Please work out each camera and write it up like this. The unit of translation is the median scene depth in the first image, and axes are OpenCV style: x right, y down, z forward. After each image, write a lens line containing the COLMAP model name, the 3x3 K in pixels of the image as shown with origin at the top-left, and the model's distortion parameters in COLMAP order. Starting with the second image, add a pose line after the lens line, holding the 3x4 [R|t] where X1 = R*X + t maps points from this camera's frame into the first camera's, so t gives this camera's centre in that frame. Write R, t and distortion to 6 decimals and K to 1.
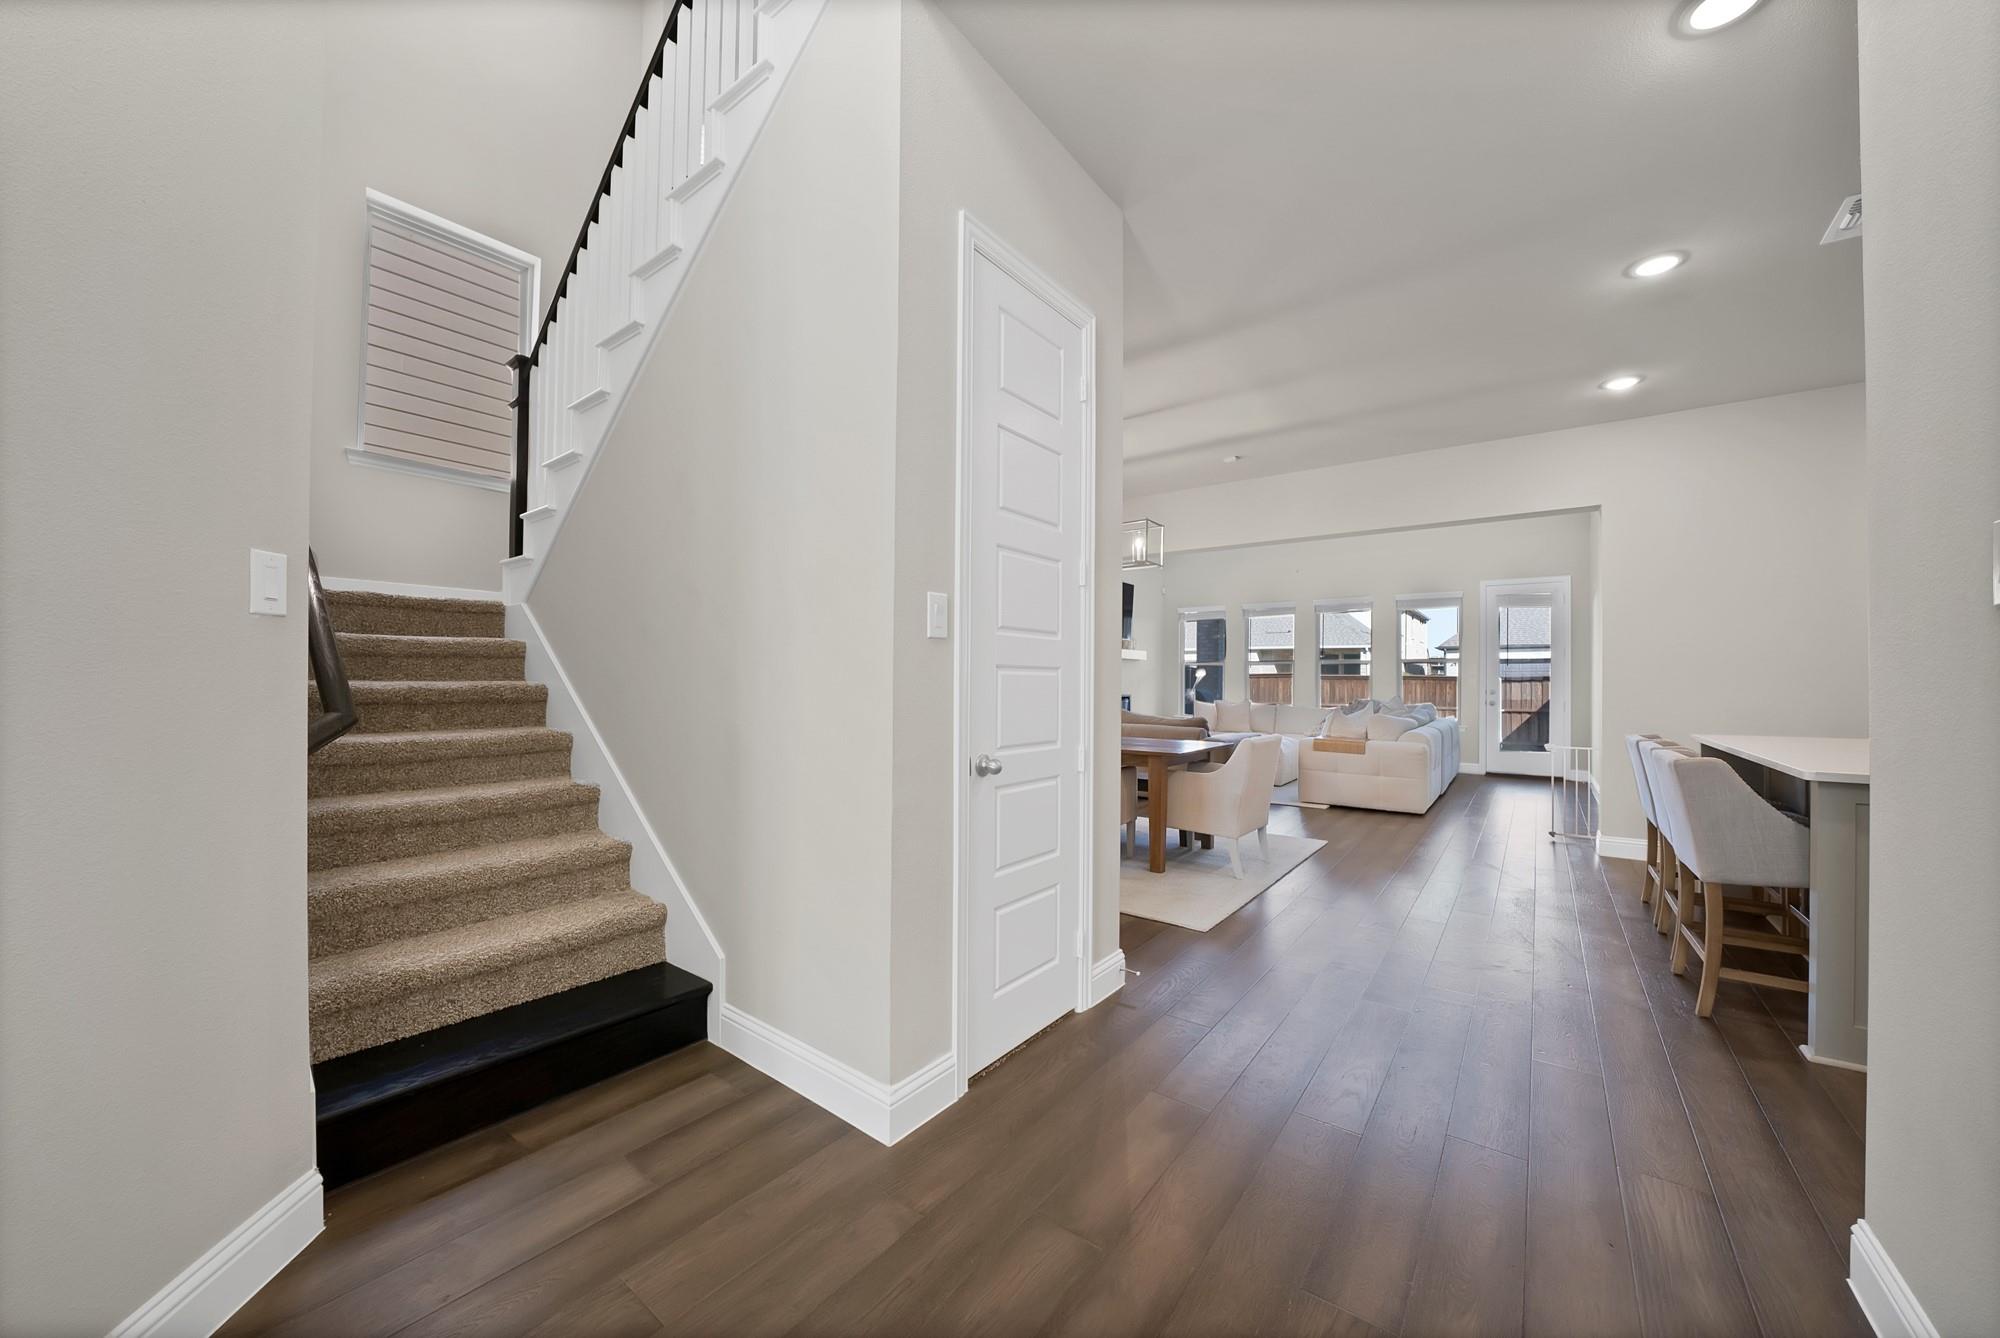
lens RADIAL K [[721.9, 0, 999.8], [0, 721.9, 673.9], [0, 0, 1]] dist [-0.023981, 0.001612]
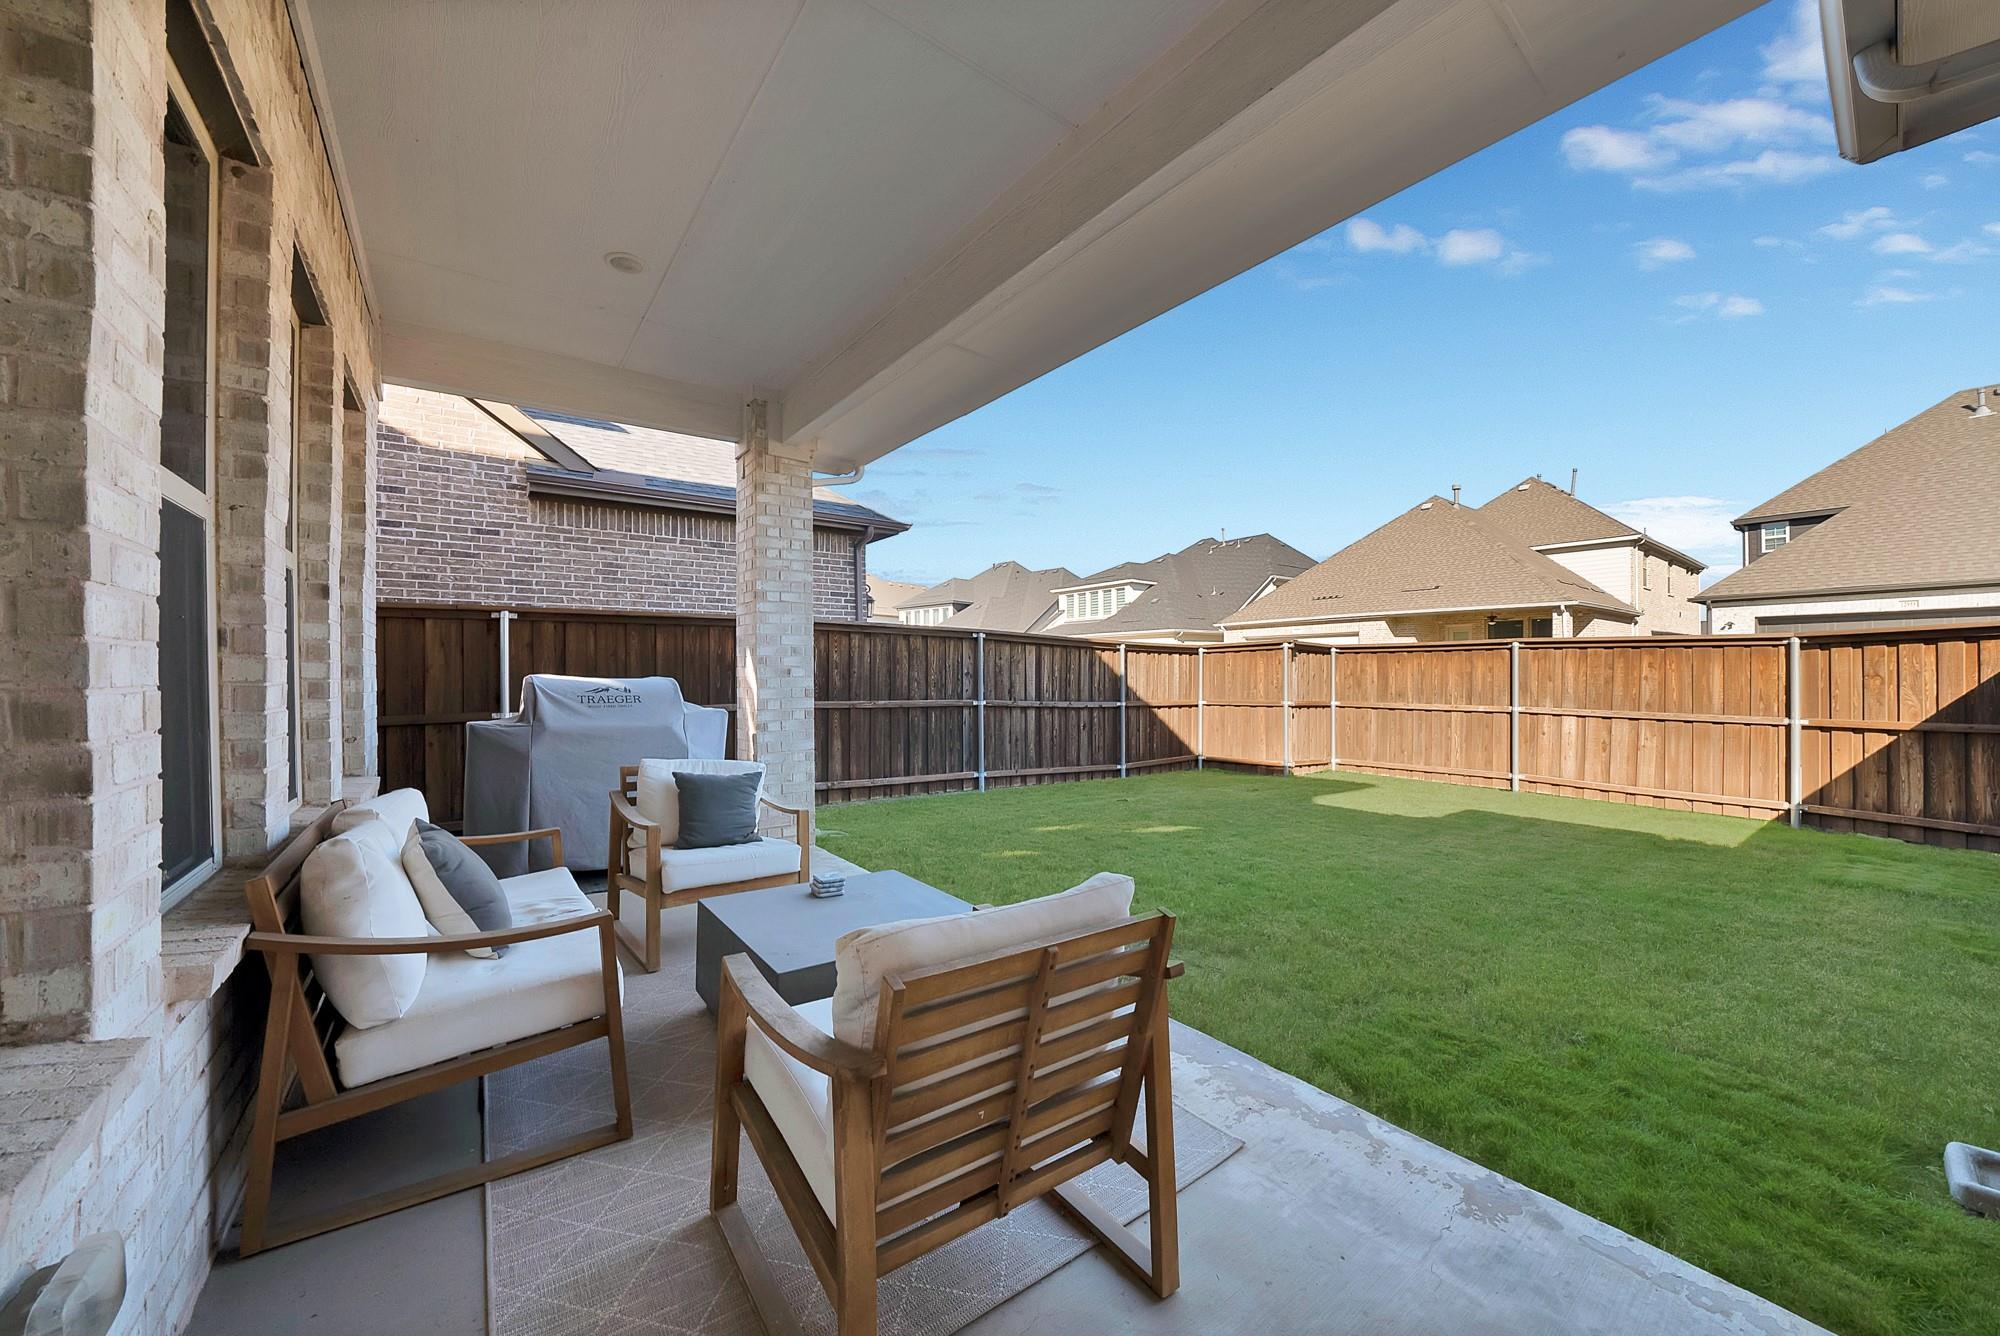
lens RADIAL K [[721.9, 0, 987.1], [0, 721.9, 675.6], [0, 0, 1]] dist [-0.023981, 0.001612]
pose [[0.961992, -0.014179, -0.272708, 0.389652], [0.018271, 0.999755, 0.012470, 0.013248], [0.272465, -0.016979, 0.962016, 0.523828]]
